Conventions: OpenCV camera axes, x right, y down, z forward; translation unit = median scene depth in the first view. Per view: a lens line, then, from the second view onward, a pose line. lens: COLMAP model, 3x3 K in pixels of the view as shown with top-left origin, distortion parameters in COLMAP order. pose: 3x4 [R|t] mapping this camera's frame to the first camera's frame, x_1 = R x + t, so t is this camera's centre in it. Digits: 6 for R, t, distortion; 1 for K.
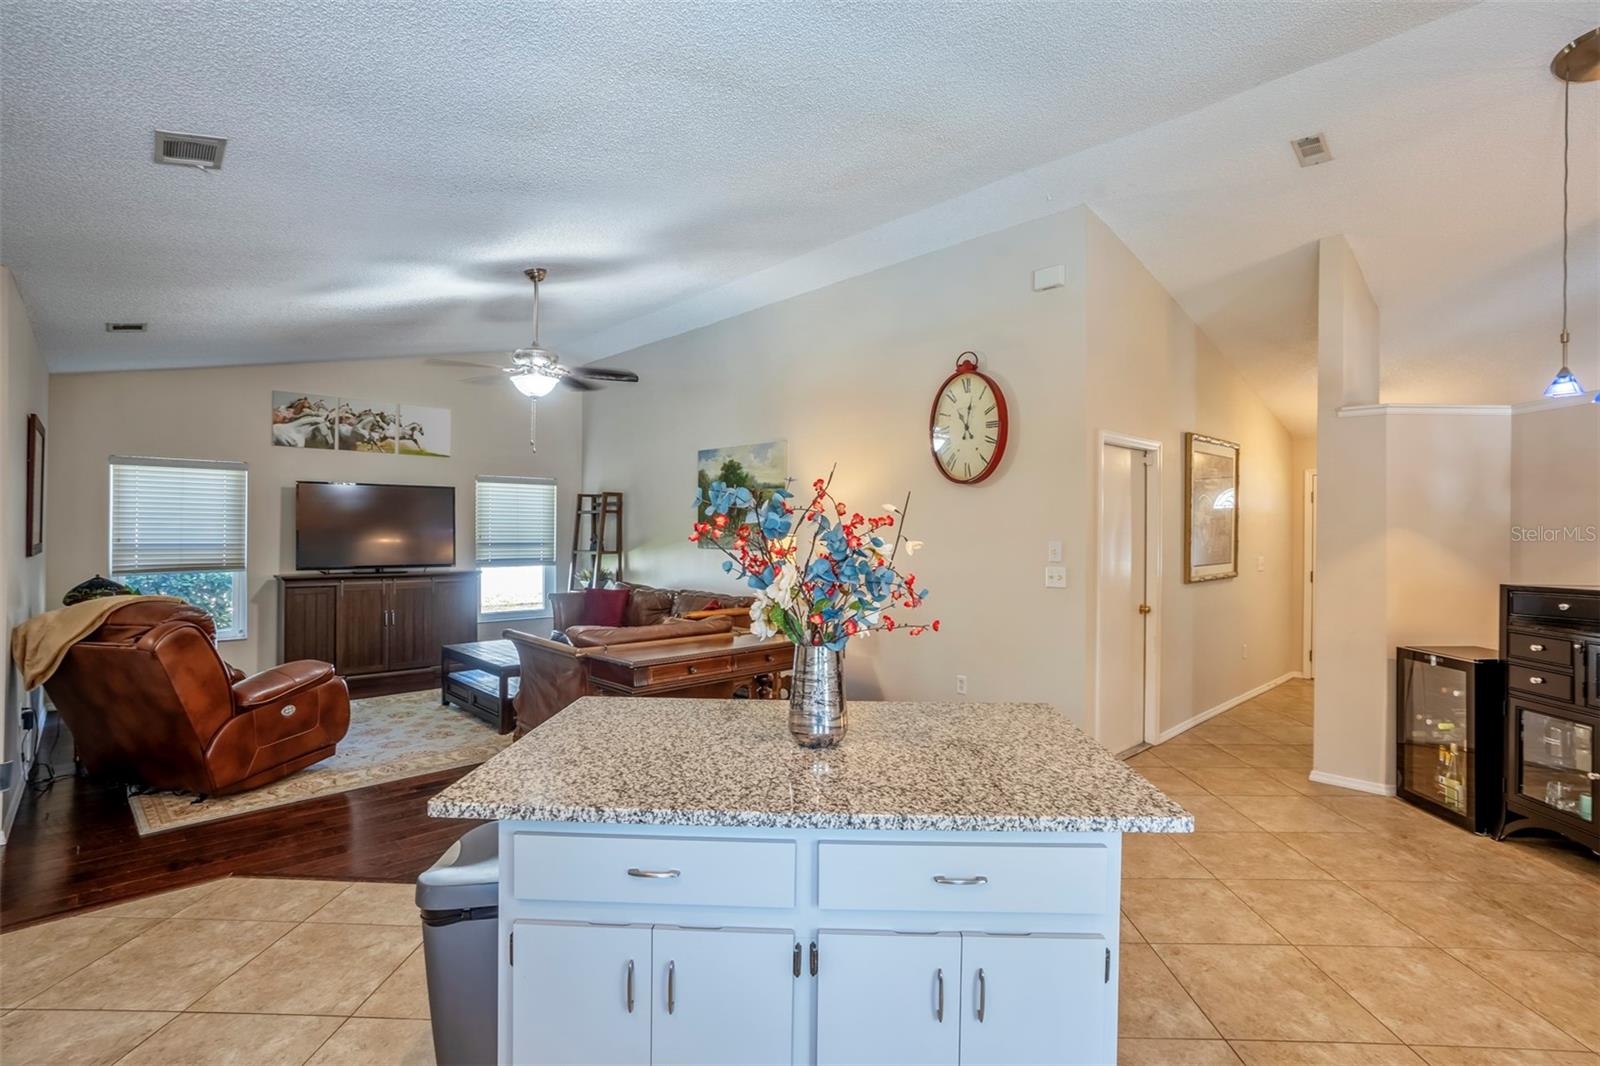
lens RADIAL K [[770.2, 0, 816.5], [0, 770.2, 527.5], [0, 0, 1]] dist [-0.056286, 0.026351]
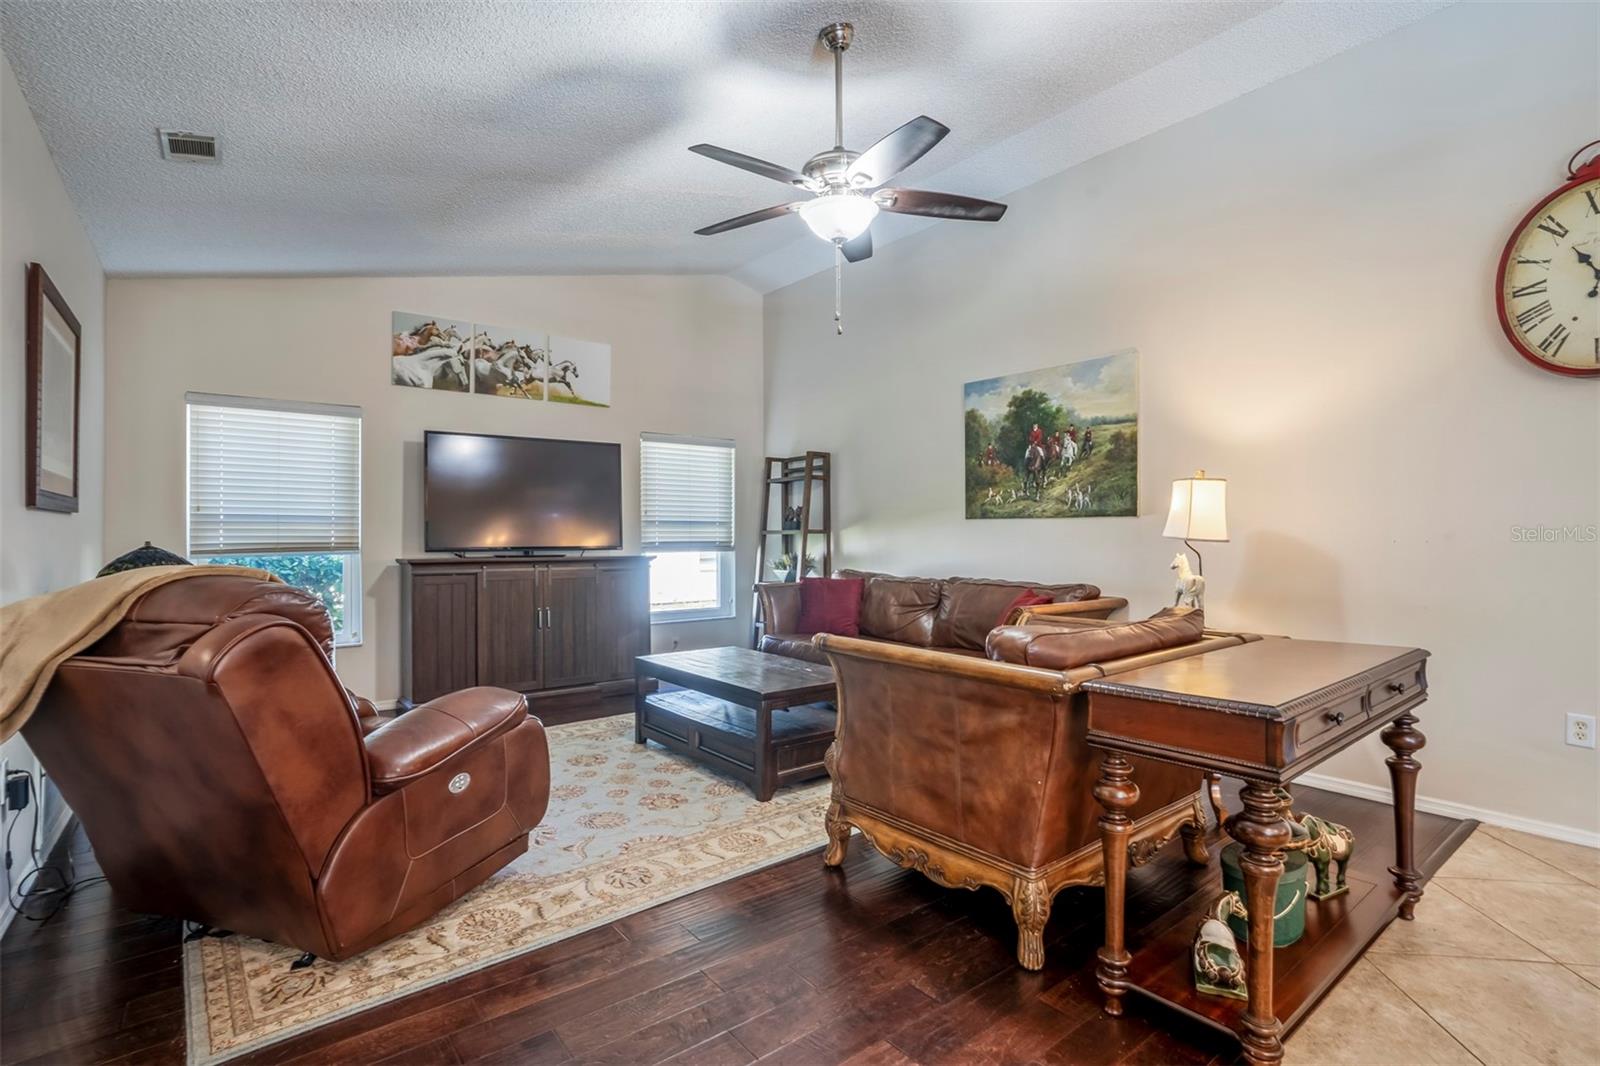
lens RADIAL K [[770.2, 0, 815.5], [0, 770.2, 536.1], [0, 0, 1]] dist [-0.056286, 0.026351]
pose [[0.995947, -0.006527, -0.089700, -0.237827], [0.006971, 0.999965, 0.004641, 0.039250], [0.089667, -0.005247, 0.995958, 0.288466]]
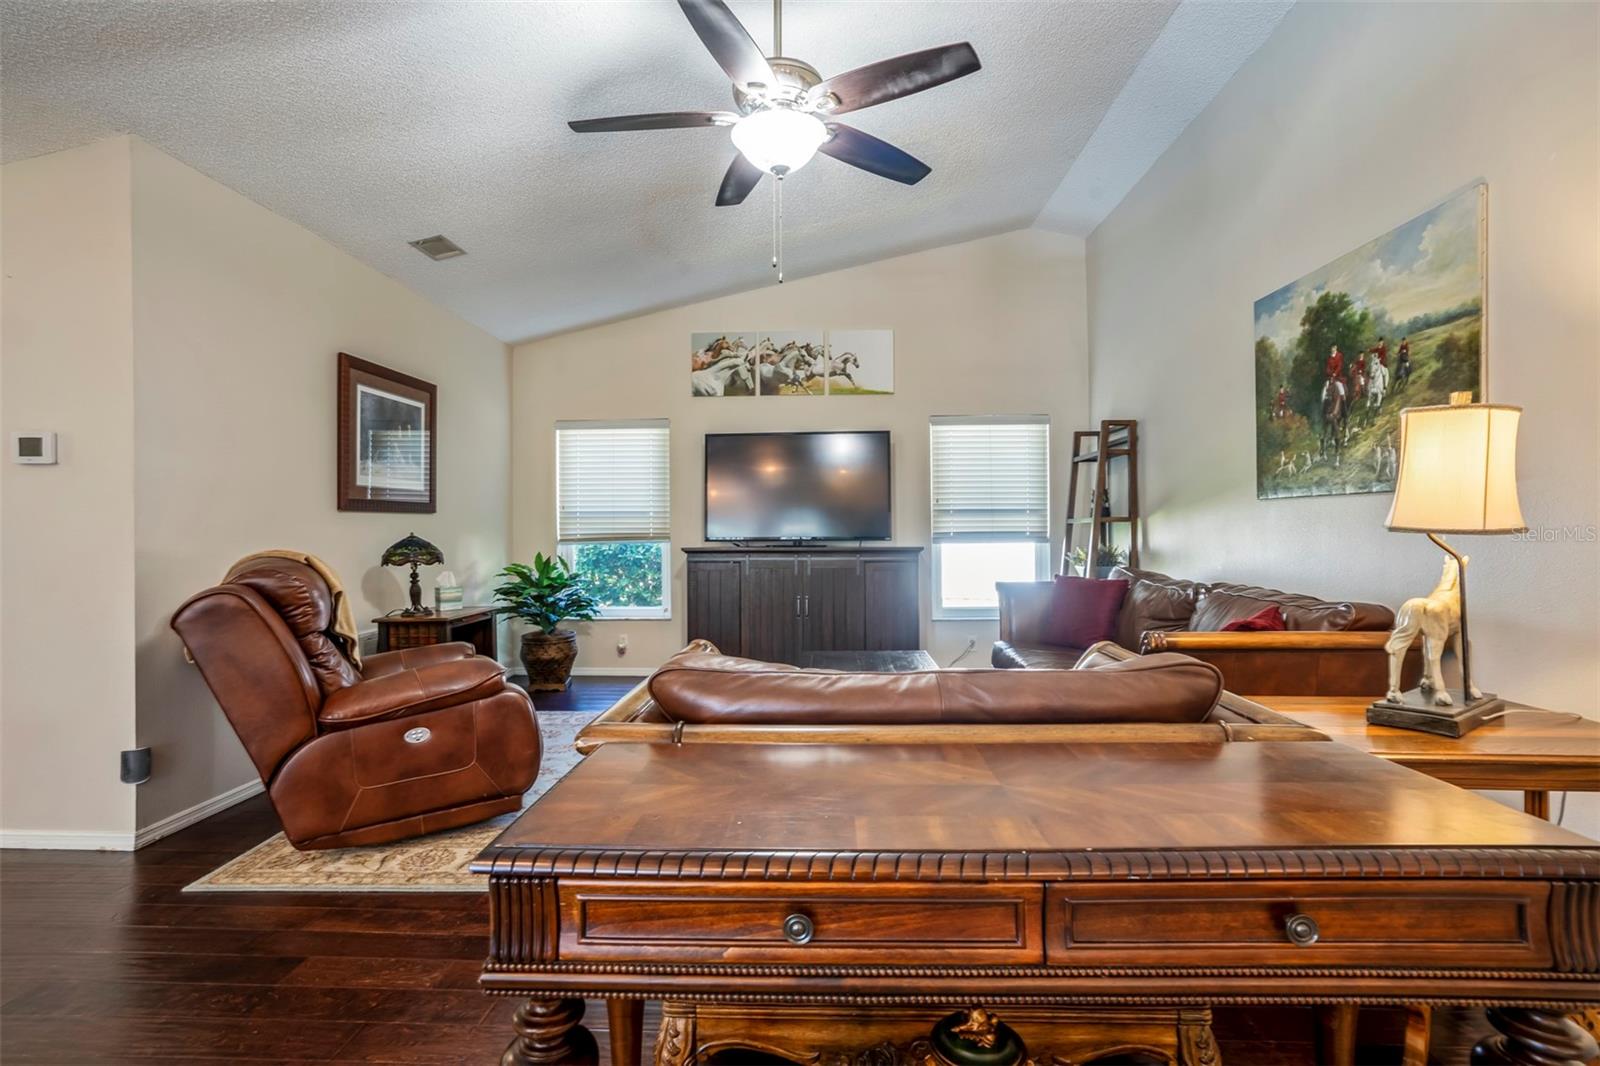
lens RADIAL K [[770.2, 0, 791.0], [0, 770.2, 530.0], [0, 0, 1]] dist [-0.056286, 0.026351]
pose [[0.685149, -0.007859, -0.728360, -0.006873], [0.013640, 0.999905, 0.002042, 0.042461], [0.728275, -0.011334, 0.685191, 0.471950]]
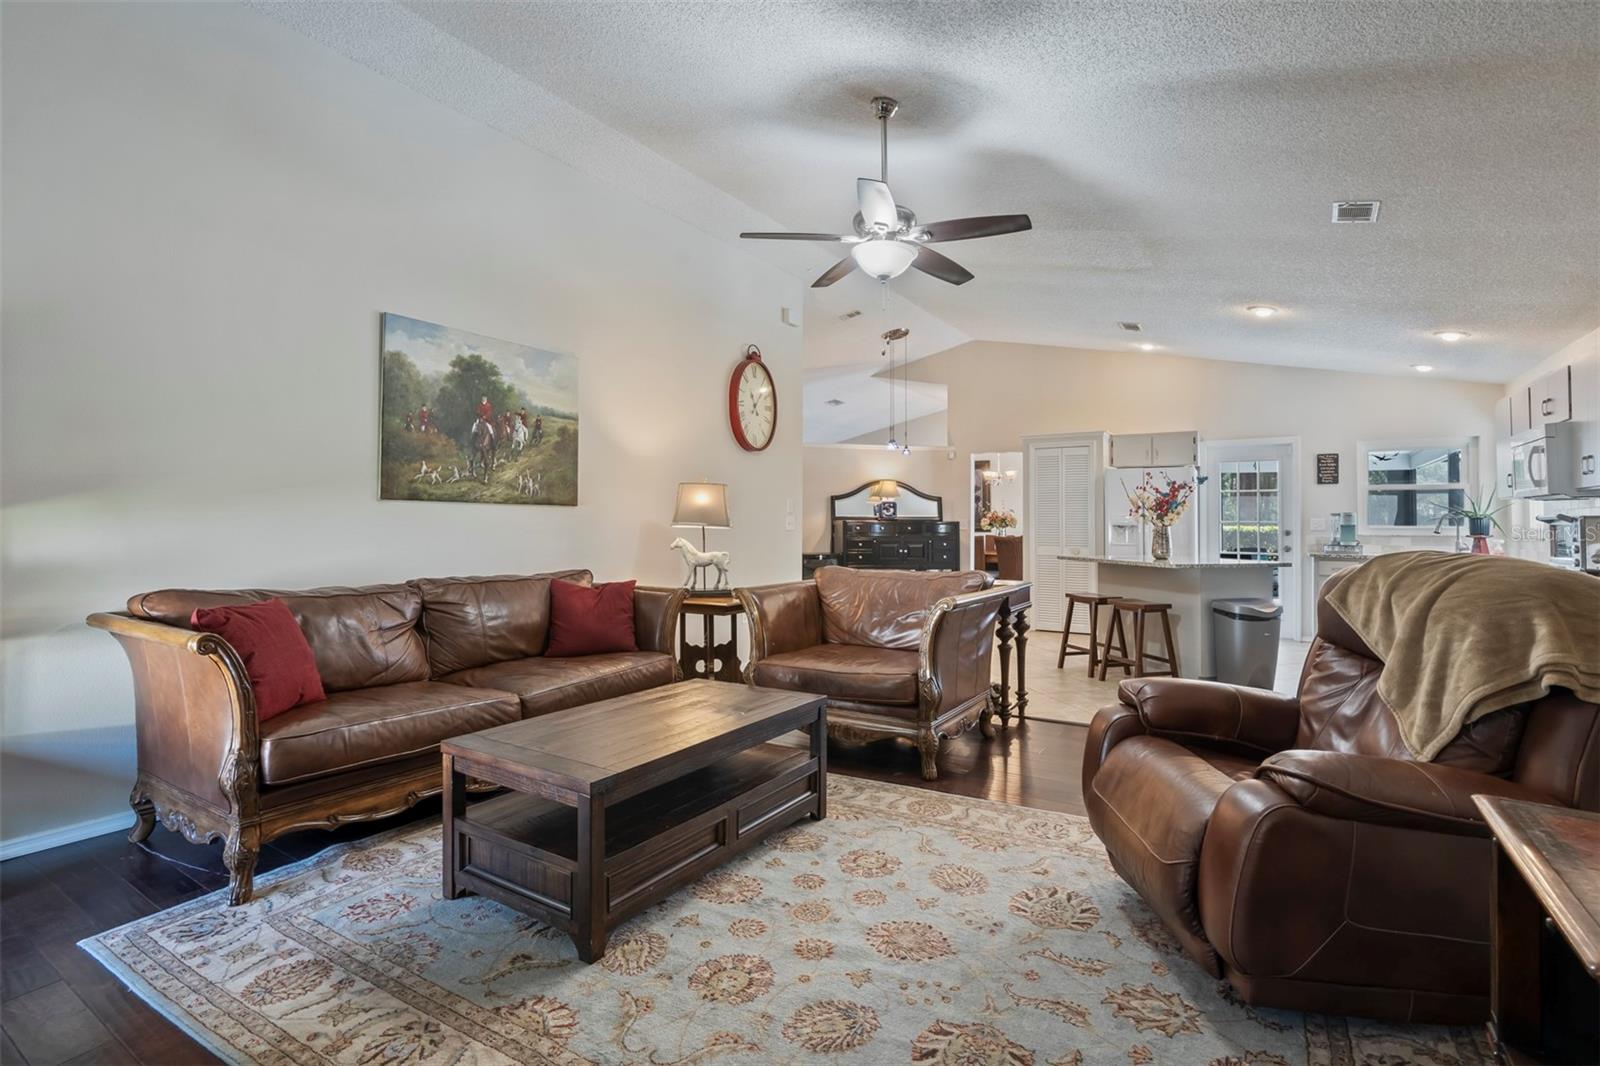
lens RADIAL K [[770.2, 0, 796.1], [0, 770.2, 496.7], [0, 0, 1]] dist [-0.056286, 0.026351]
pose [[-0.235337, 0.031530, 0.971402, -0.737773], [-0.005971, 0.999408, -0.033885, 0.041640], [-0.971896, -0.013774, -0.235009, 0.884180]]
